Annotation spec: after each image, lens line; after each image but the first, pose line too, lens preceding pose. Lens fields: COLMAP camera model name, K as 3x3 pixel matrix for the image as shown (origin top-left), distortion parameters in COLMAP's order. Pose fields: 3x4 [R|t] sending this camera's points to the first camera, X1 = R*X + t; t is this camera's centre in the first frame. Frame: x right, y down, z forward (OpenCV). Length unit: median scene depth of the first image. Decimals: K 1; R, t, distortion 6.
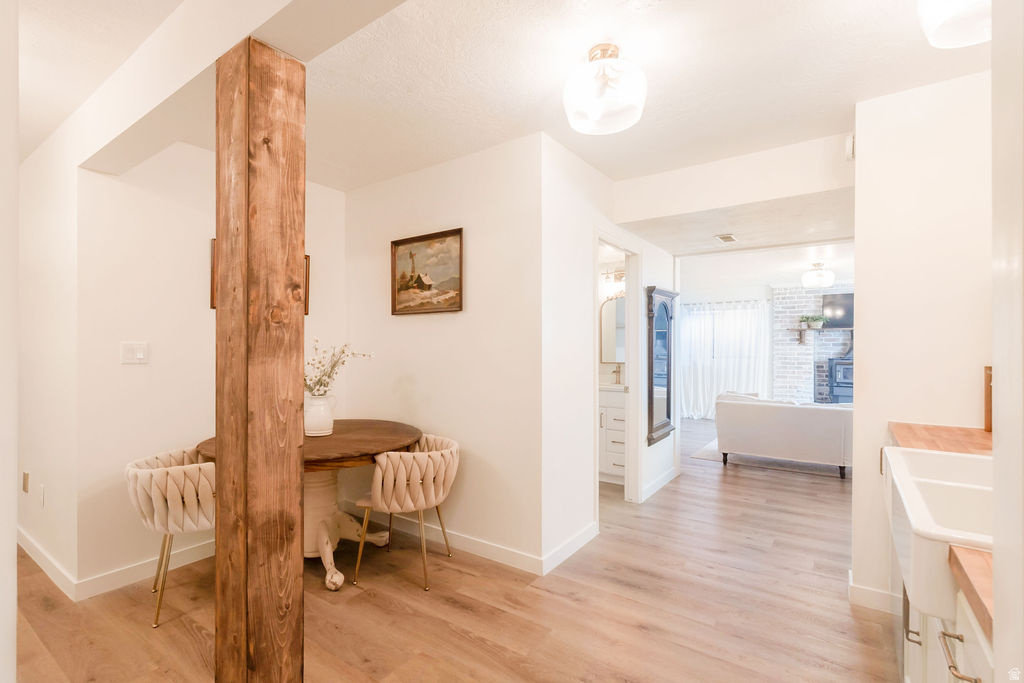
lens RADIAL K [[462.8, 0, 514.1], [0, 462.8, 346.1], [0, 0, 1]] dist [0.006322, -0.000396]
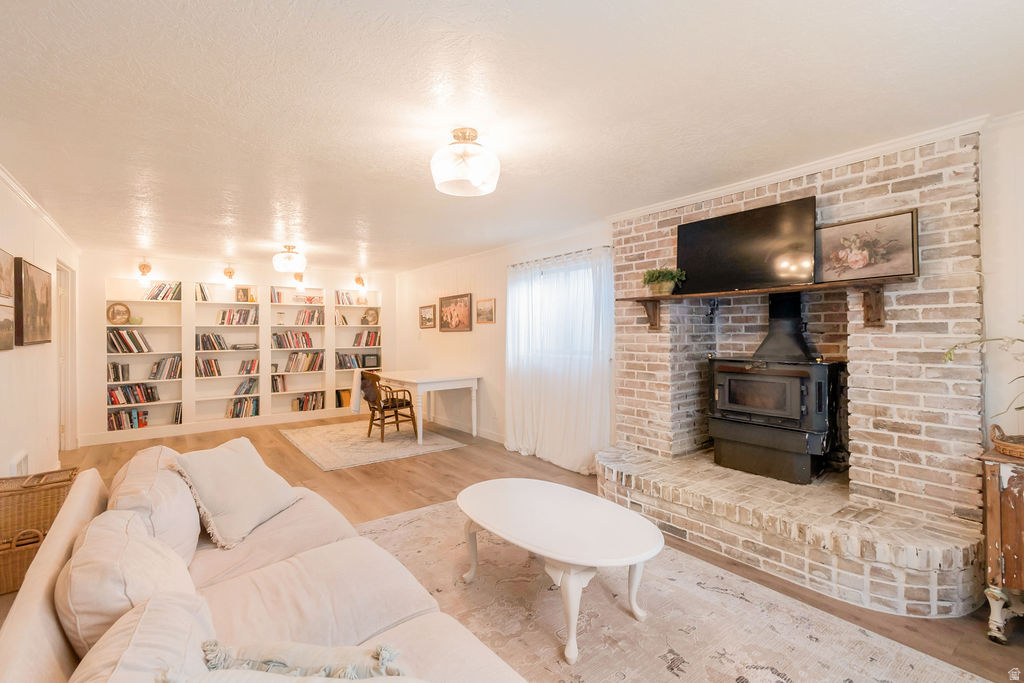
lens RADIAL K [[462.8, 0, 511.6], [0, 462.8, 334.5], [0, 0, 1]] dist [0.006322, -0.000396]
pose [[0.950205, -0.008794, -0.311502, 0.625562], [0.009861, 0.999950, 0.001851, -0.000641], [0.311470, -0.004830, 0.950244, 0.474826]]
